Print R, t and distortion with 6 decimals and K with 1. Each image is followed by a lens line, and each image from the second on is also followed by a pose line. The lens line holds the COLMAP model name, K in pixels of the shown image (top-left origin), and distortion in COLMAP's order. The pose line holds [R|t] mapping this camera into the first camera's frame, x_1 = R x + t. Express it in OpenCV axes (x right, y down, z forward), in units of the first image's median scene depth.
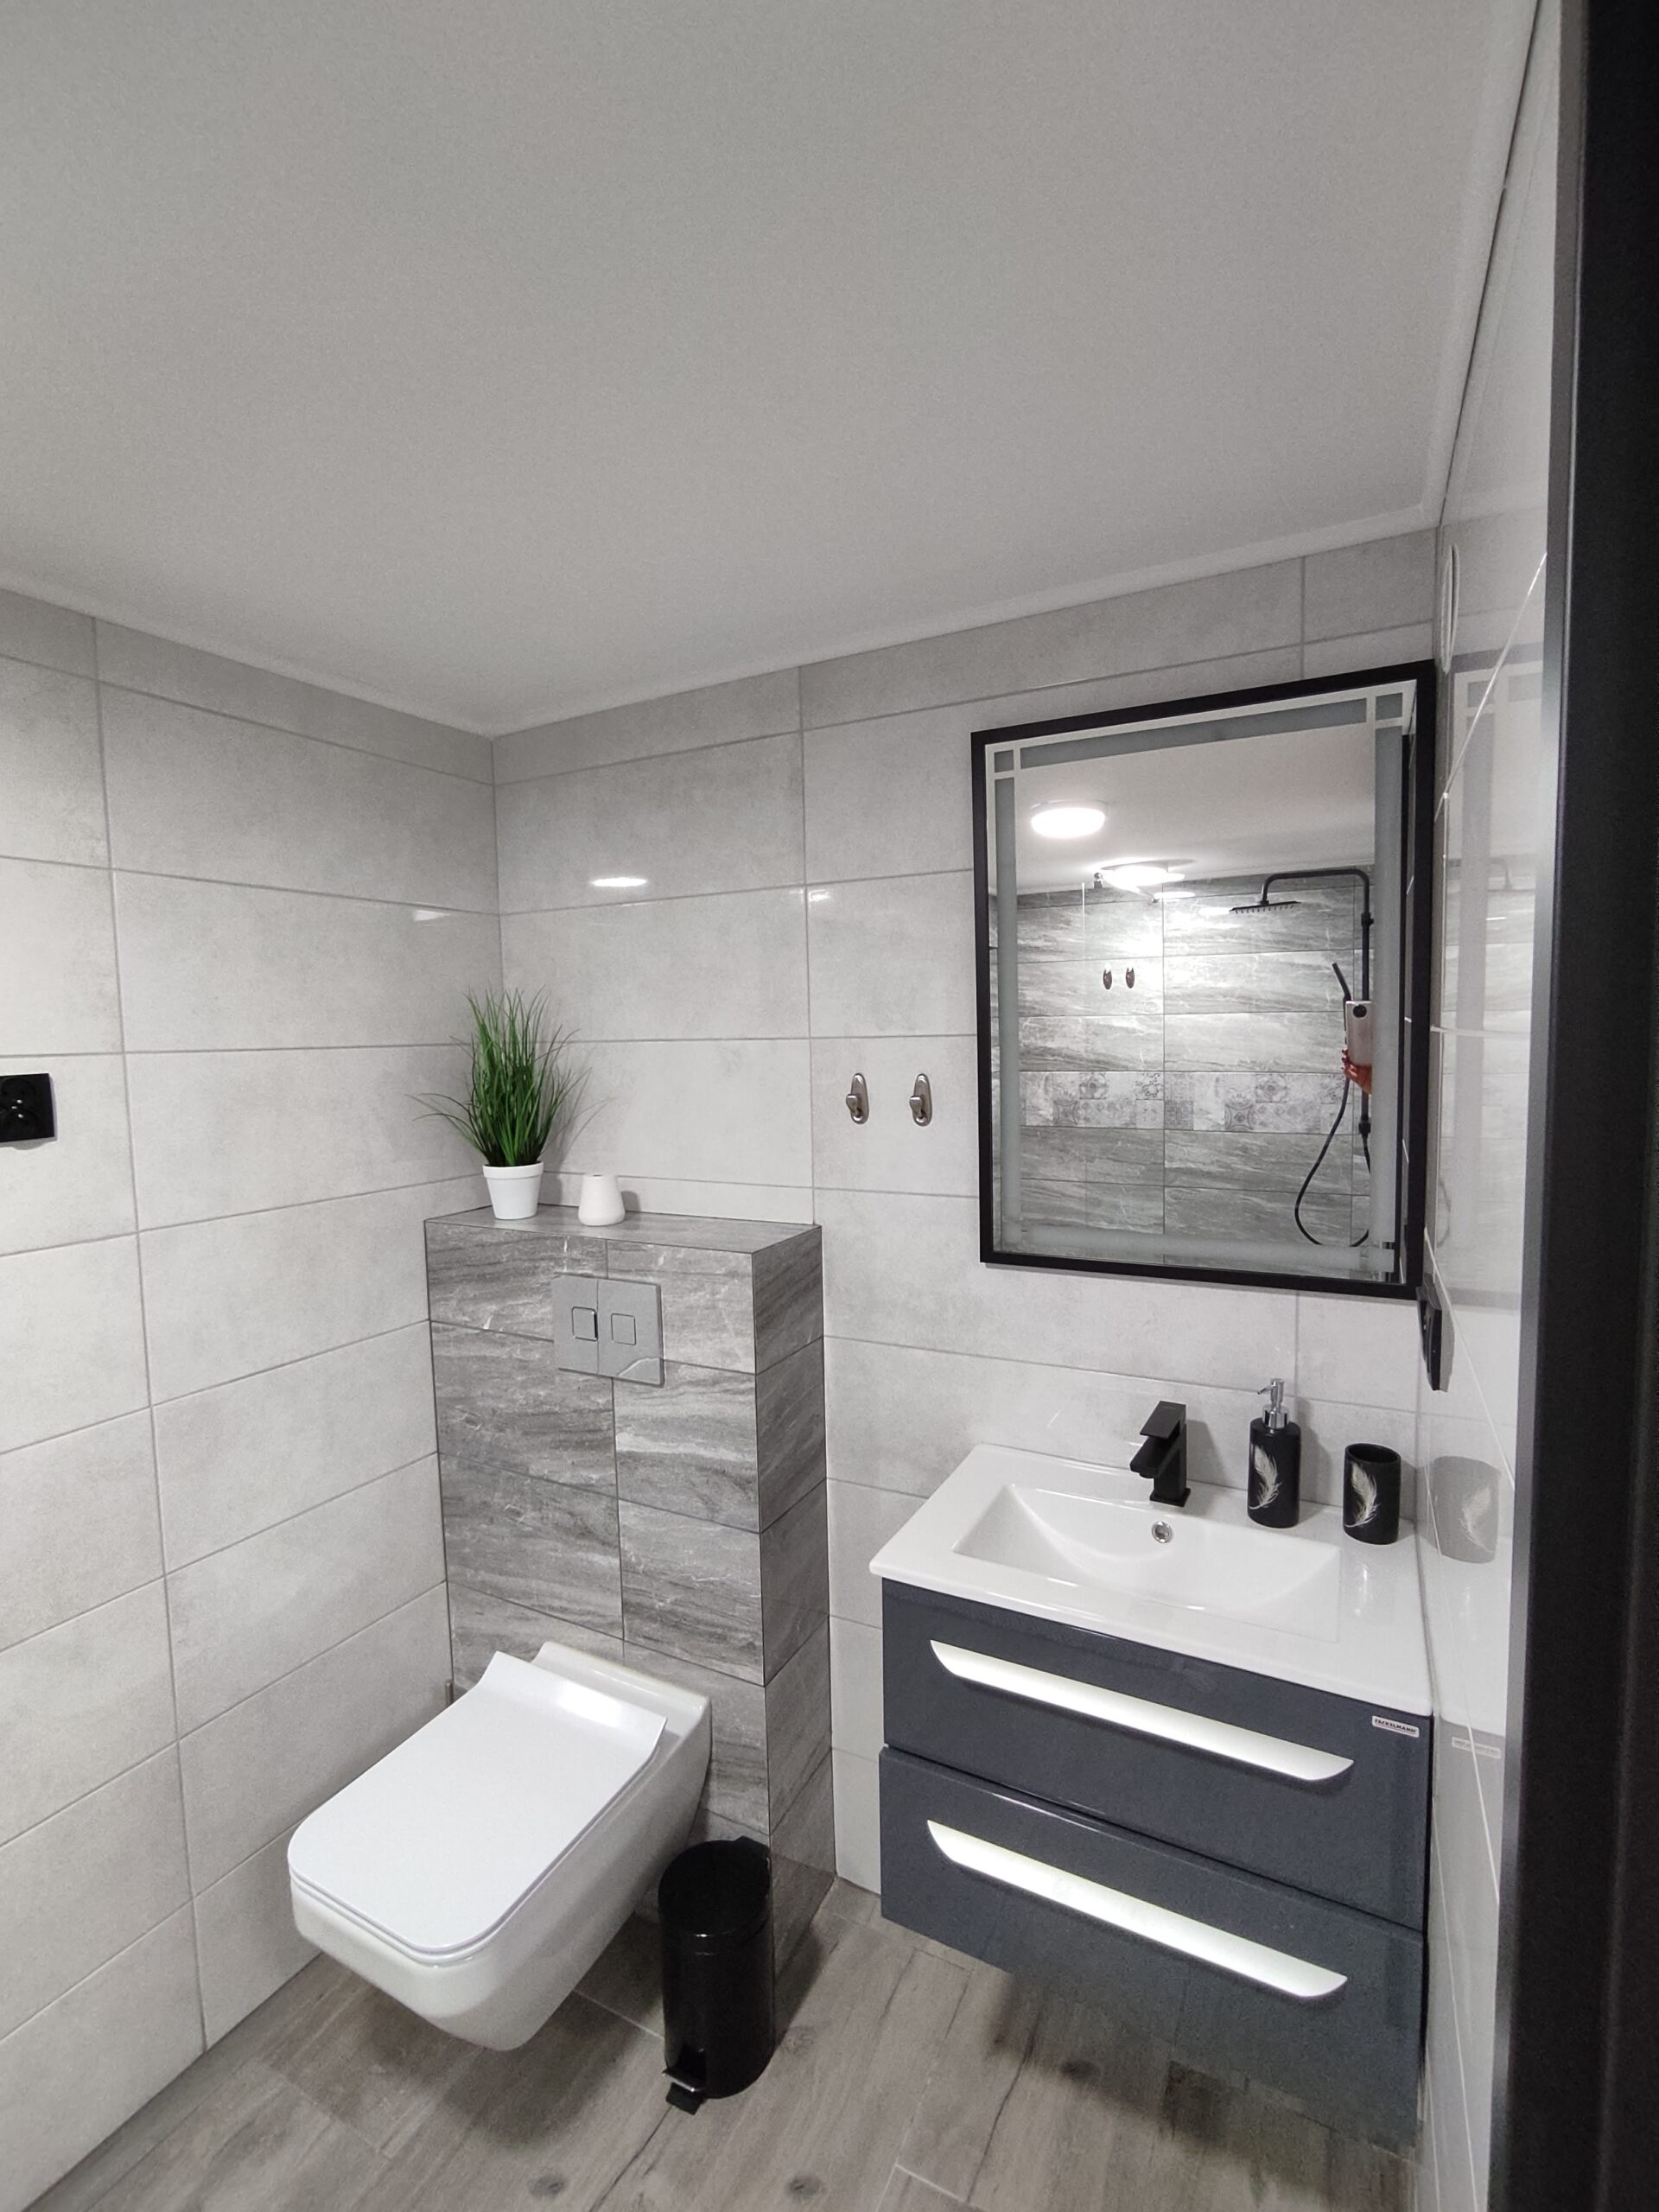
lens RADIAL K [[989.4, 0, 835.0], [0, 989.4, 1109.7], [0, 0, 1]] dist [-0.022888, 0.006493]
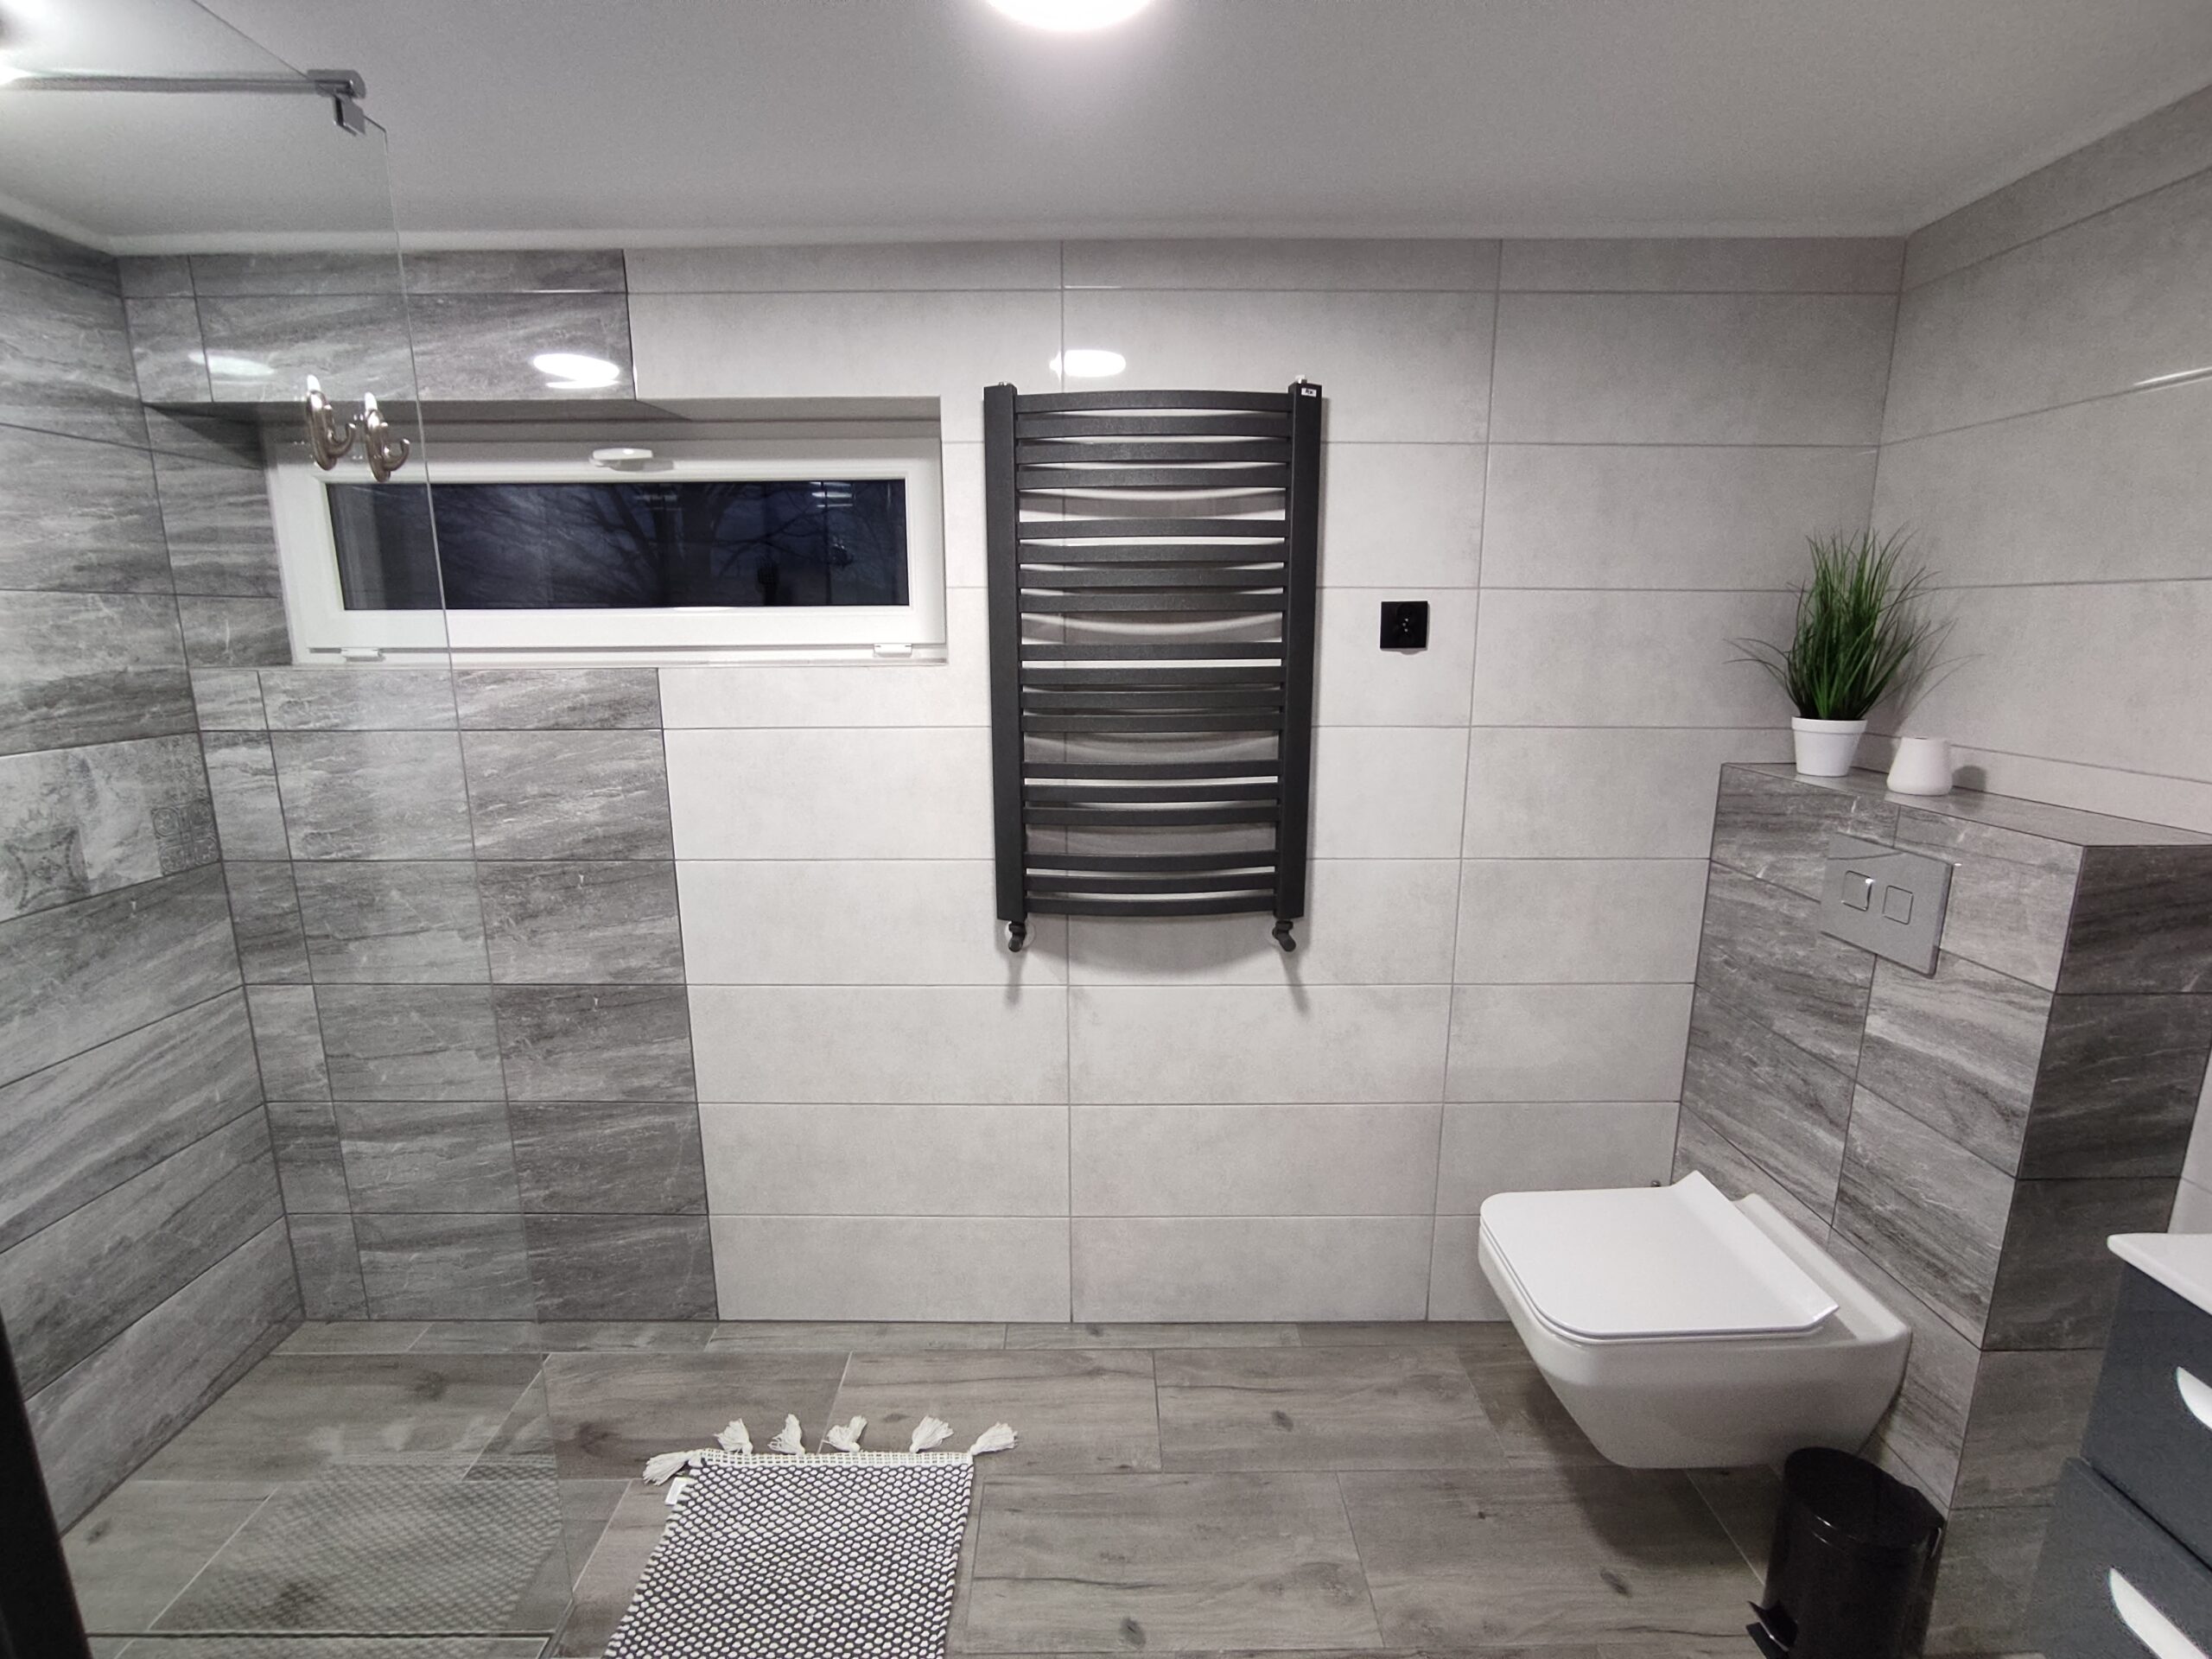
lens RADIAL K [[989.4, 0, 1104.6], [0, 989.4, 822.4], [0, 0, 1]] dist [-0.022888, 0.006493]
pose [[0.463580, 0.195612, -0.864193, 0.202171], [-0.078519, 0.980559, 0.179831, 0.043282], [0.882569, -0.015510, 0.469927, -0.058986]]
